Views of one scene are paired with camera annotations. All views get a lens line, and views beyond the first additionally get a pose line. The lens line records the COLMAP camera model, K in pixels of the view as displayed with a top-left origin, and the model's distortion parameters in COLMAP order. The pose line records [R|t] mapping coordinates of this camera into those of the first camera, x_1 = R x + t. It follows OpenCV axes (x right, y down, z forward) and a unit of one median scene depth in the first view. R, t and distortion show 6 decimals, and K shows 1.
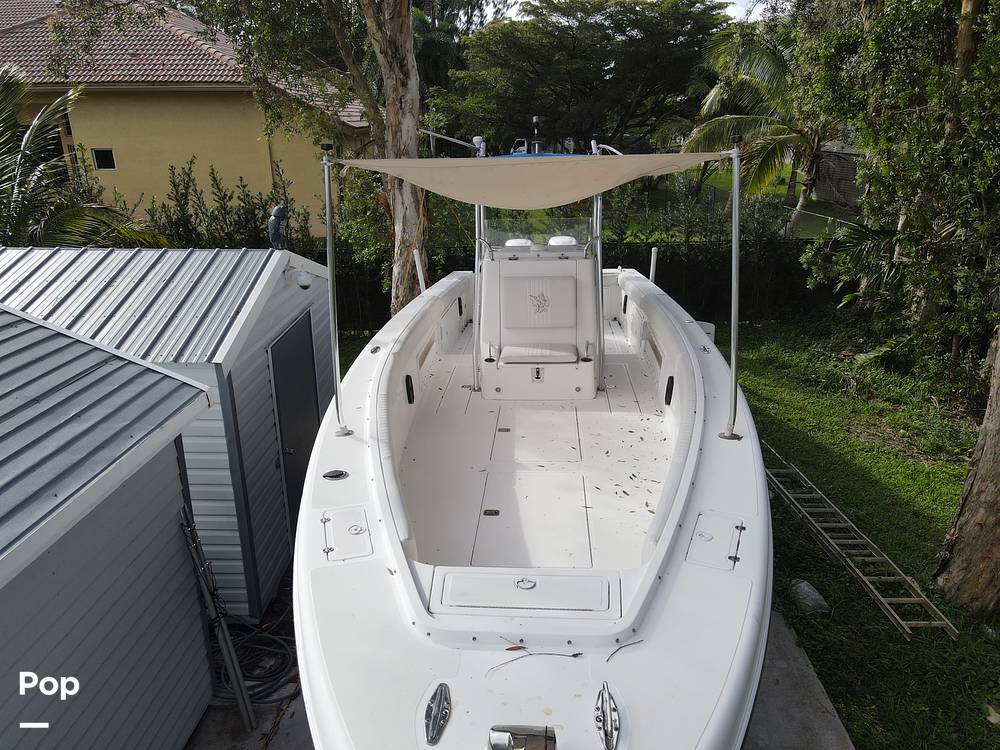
lens RADIAL K [[724.1, 0, 497.2], [0, 724.1, 374.0], [0, 0, 1]] dist [0.015374, 0.002585]
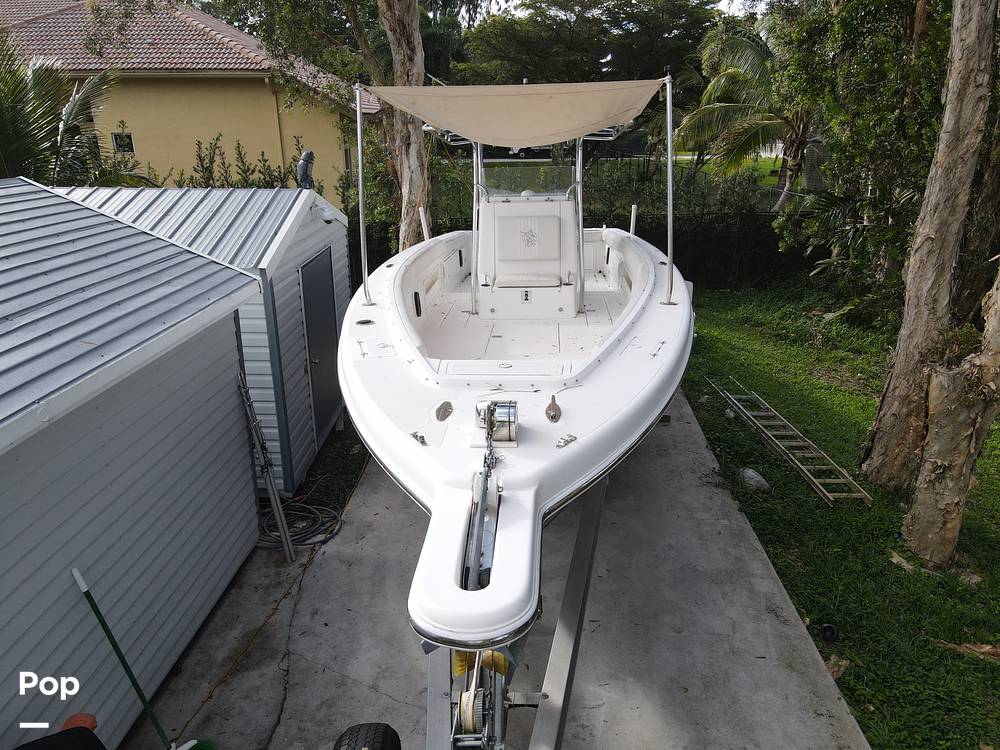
lens RADIAL K [[735.5, 0, 497.4], [0, 735.5, 382.3], [0, 0, 1]] dist [0.006162, 0.026325]
pose [[0.999996, 0.001169, -0.002587, 0.008974], [-0.001167, 0.999999, 0.000702, 0.100923], [0.002588, -0.000699, 0.999996, -0.140337]]
